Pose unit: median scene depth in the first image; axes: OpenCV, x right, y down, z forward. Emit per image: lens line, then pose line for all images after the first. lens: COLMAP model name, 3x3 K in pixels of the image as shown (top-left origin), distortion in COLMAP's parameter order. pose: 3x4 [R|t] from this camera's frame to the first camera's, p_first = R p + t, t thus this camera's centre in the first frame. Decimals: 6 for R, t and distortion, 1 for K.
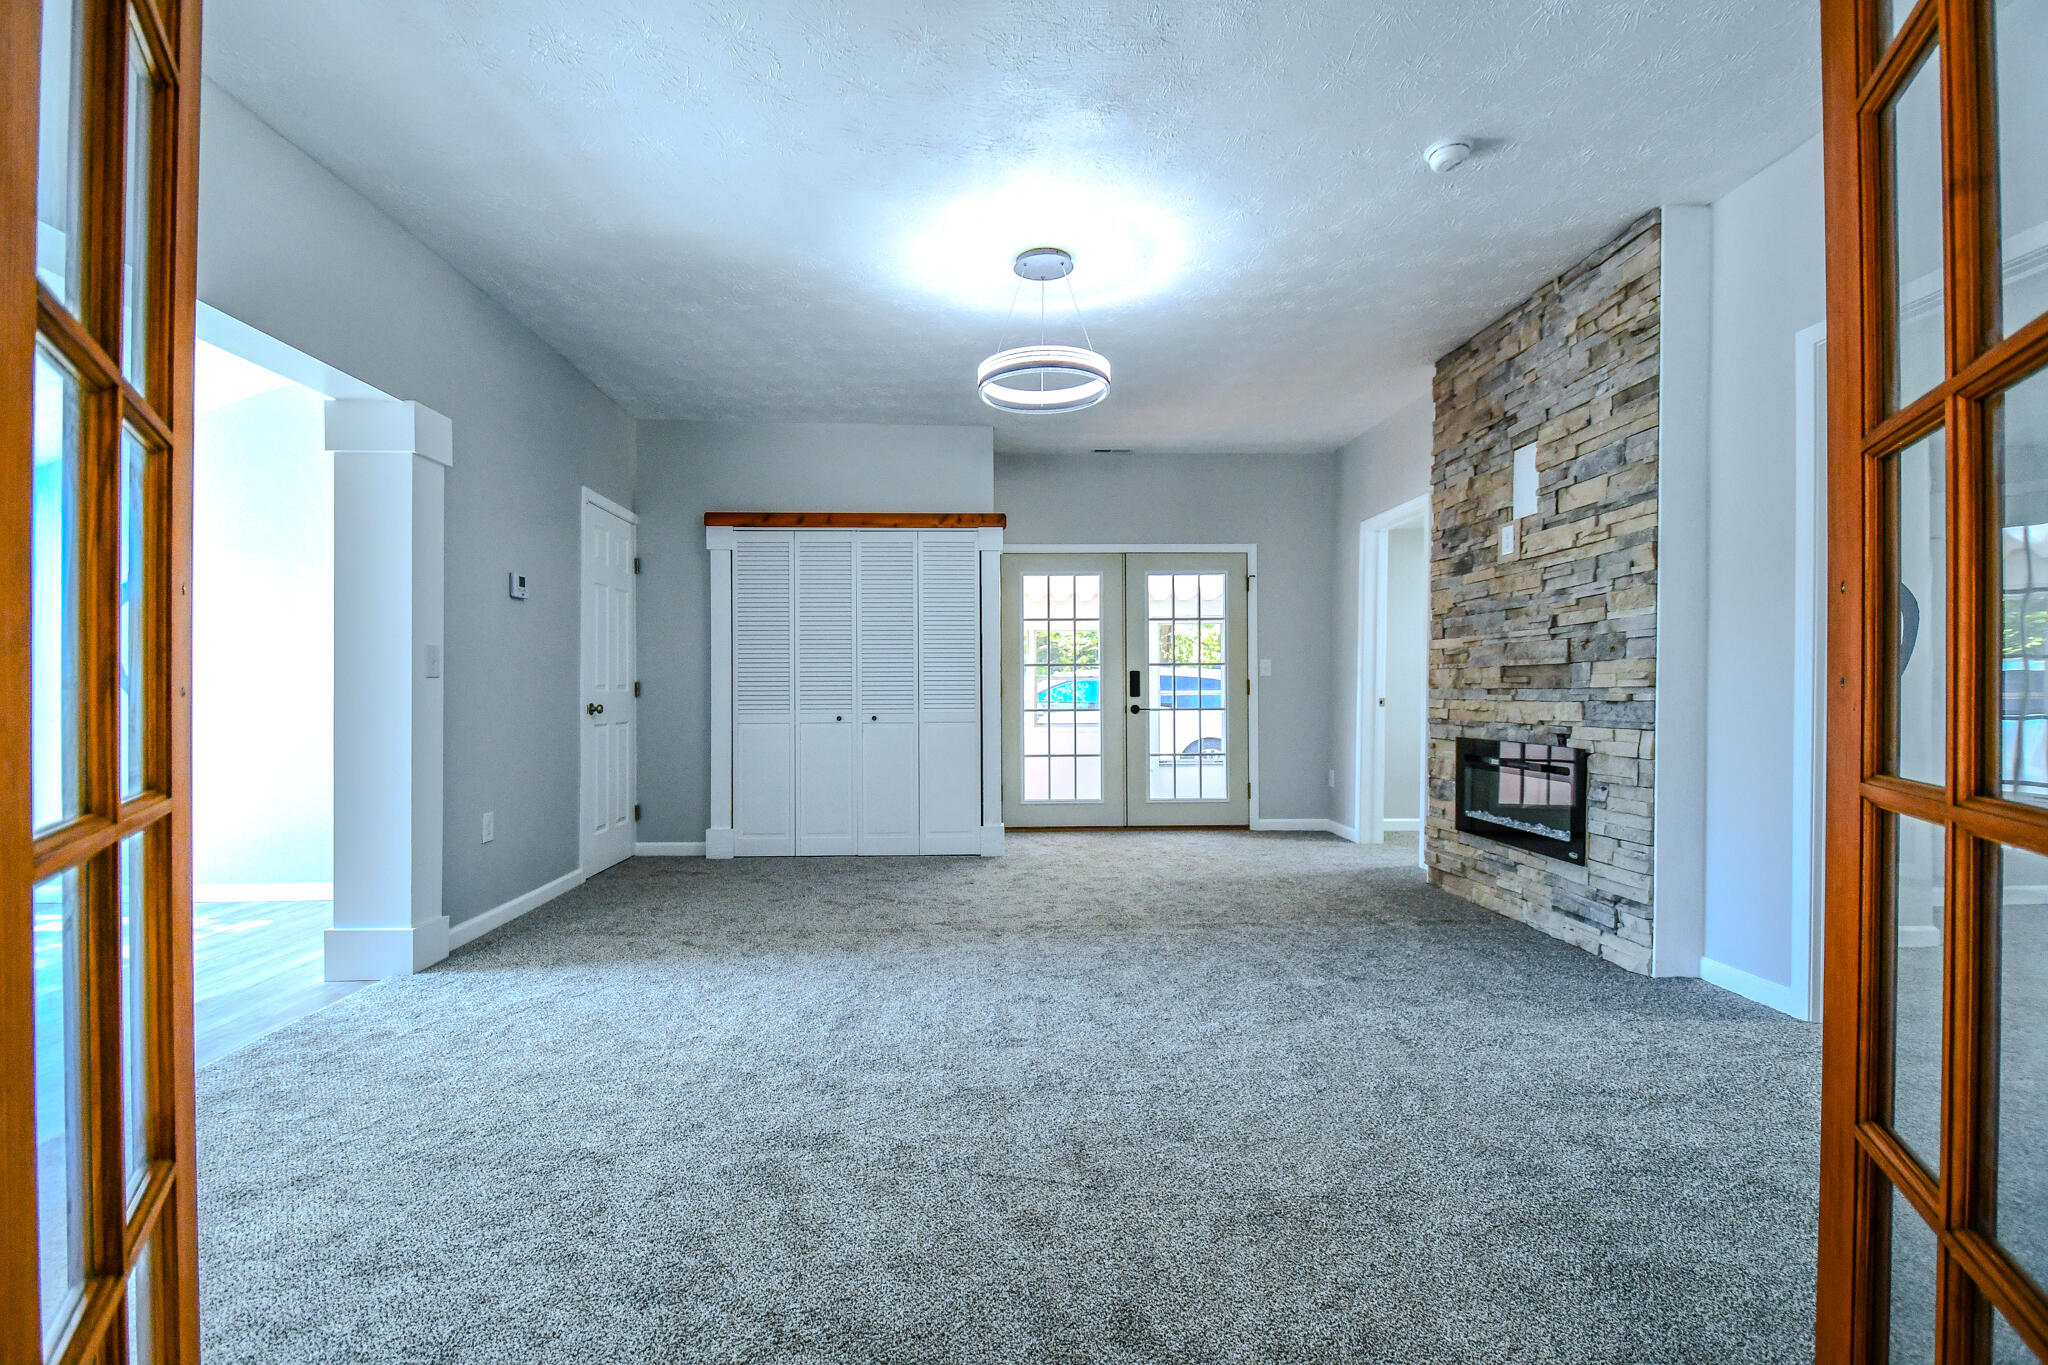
lens RADIAL K [[892.4, 0, 1020.8], [0, 892.4, 693.1], [0, 0, 1]] dist [0.000303, -0.000389]
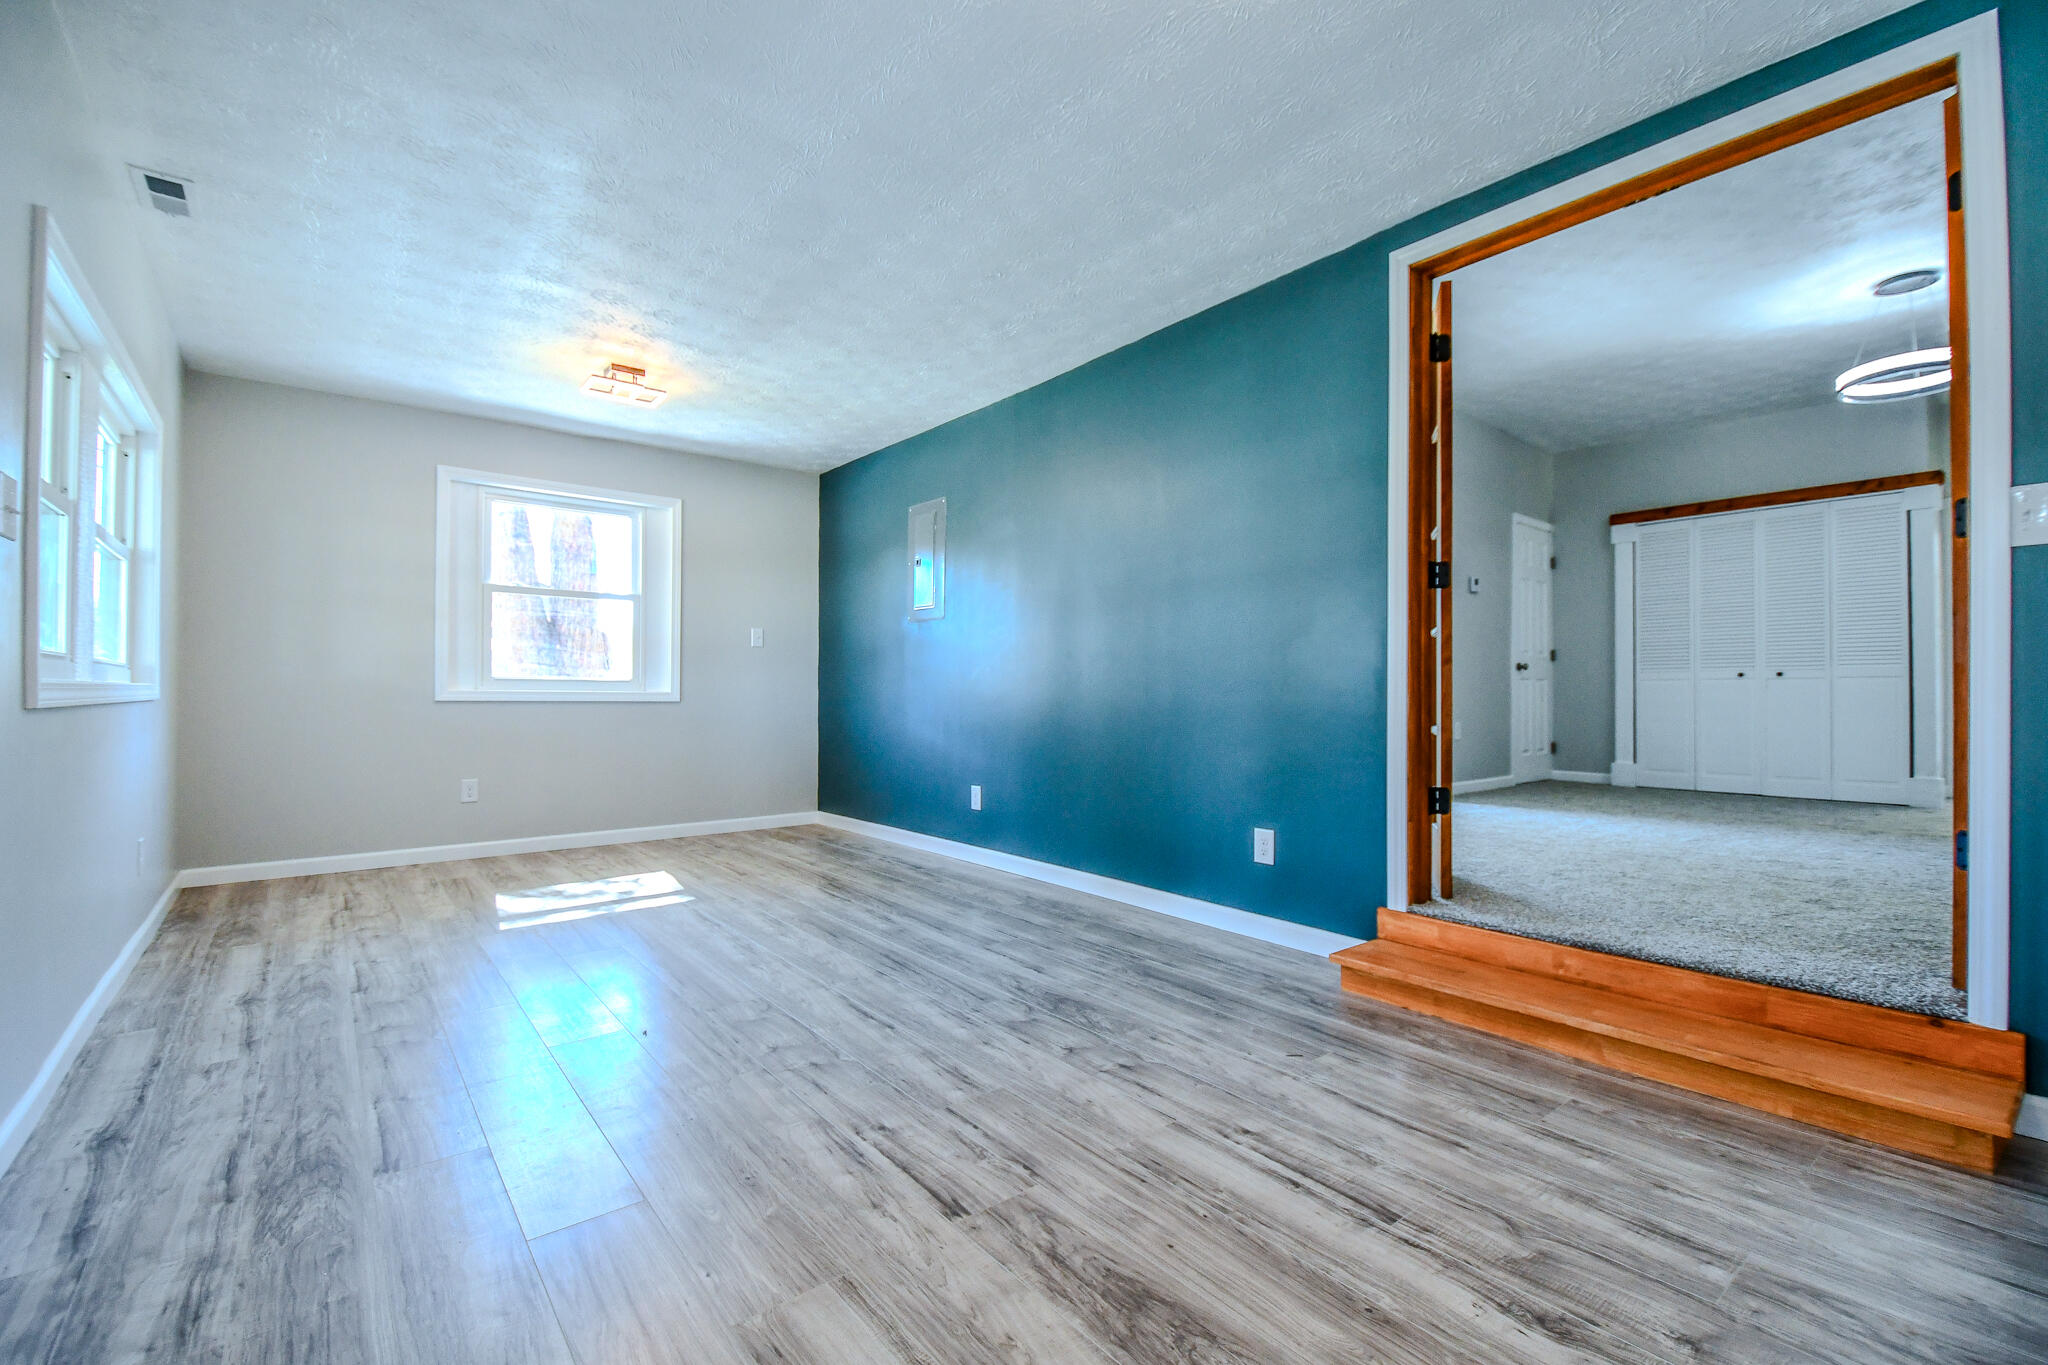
lens RADIAL K [[892.4, 0, 1021.8], [0, 892.4, 687.7], [0, 0, 1]] dist [0.000303, -0.000389]
pose [[0.592744, -0.004145, -0.805380, 0.177060], [-0.007295, 0.999918, -0.010515, 0.064953], [0.805358, 0.012108, 0.592665, -0.438652]]
